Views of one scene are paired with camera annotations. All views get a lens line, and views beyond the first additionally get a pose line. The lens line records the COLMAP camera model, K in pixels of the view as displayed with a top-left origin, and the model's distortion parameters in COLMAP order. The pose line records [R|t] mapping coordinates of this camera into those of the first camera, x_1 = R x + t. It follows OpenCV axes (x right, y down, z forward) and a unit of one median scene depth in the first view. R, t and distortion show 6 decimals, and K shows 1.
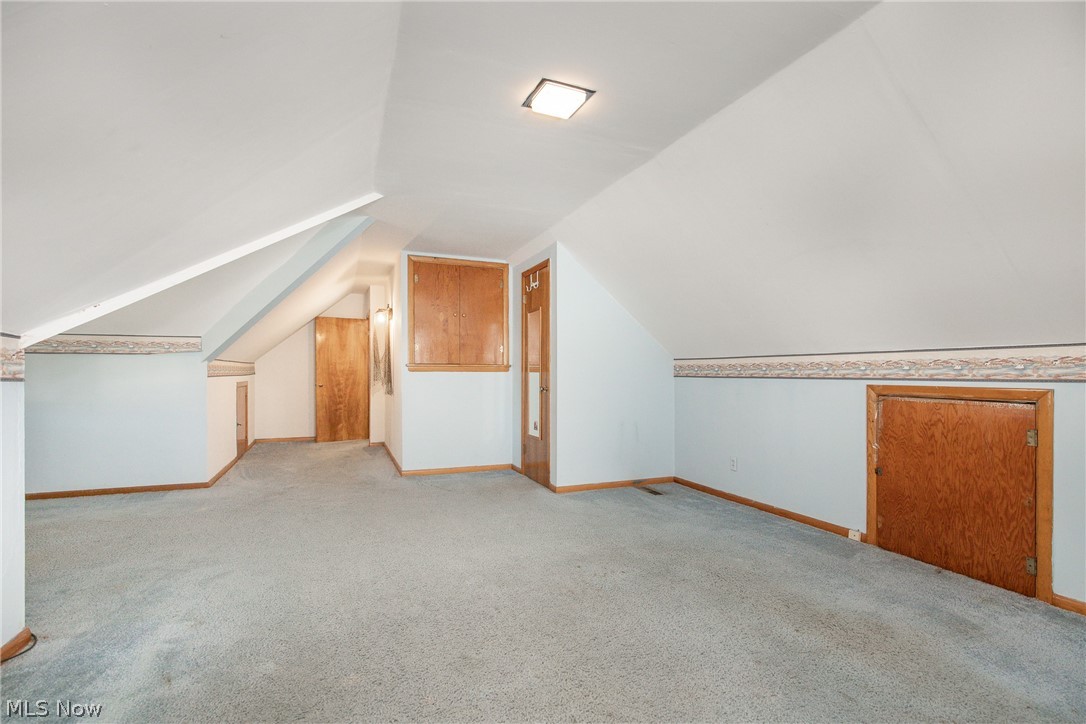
lens RADIAL K [[506.2, 0, 543.3], [0, 506.2, 380.6], [0, 0, 1]] dist [-0.026597, 0.006181]
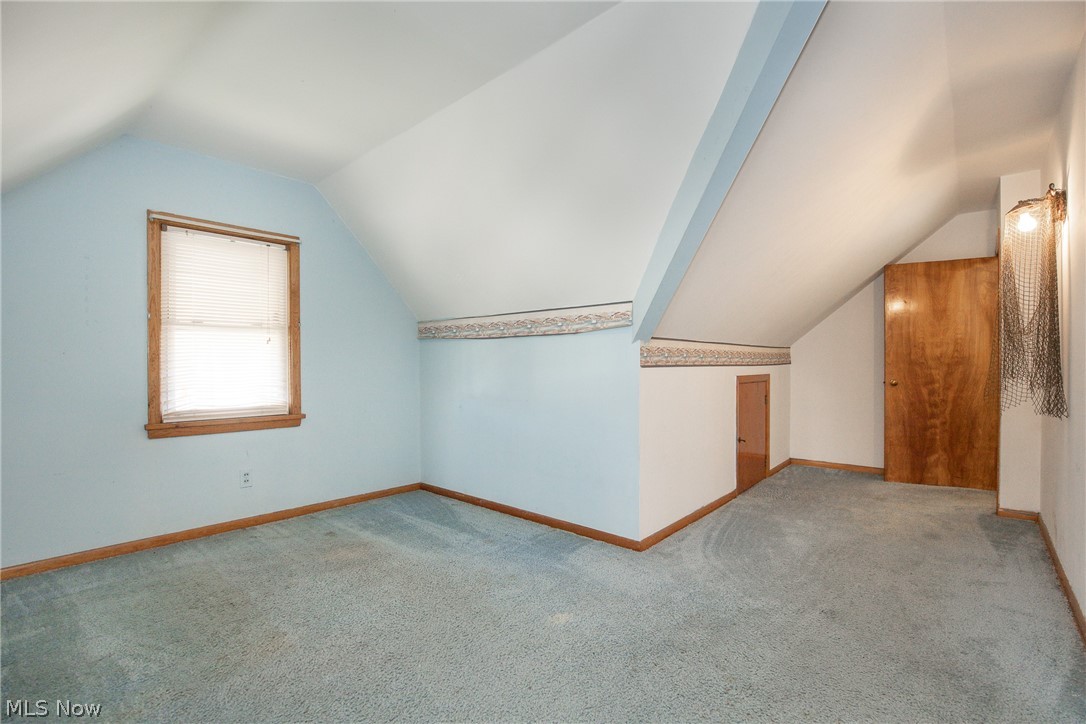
lens RADIAL K [[502.5, 0, 538.3], [0, 502.5, 365.3], [0, 0, 1]] dist [-0.018997, 0.005458]
pose [[0.449958, -0.000213, -0.893050, -0.112902], [-0.012302, 0.999904, -0.006437, -0.002393], [0.892965, 0.013883, 0.449912, 0.373598]]
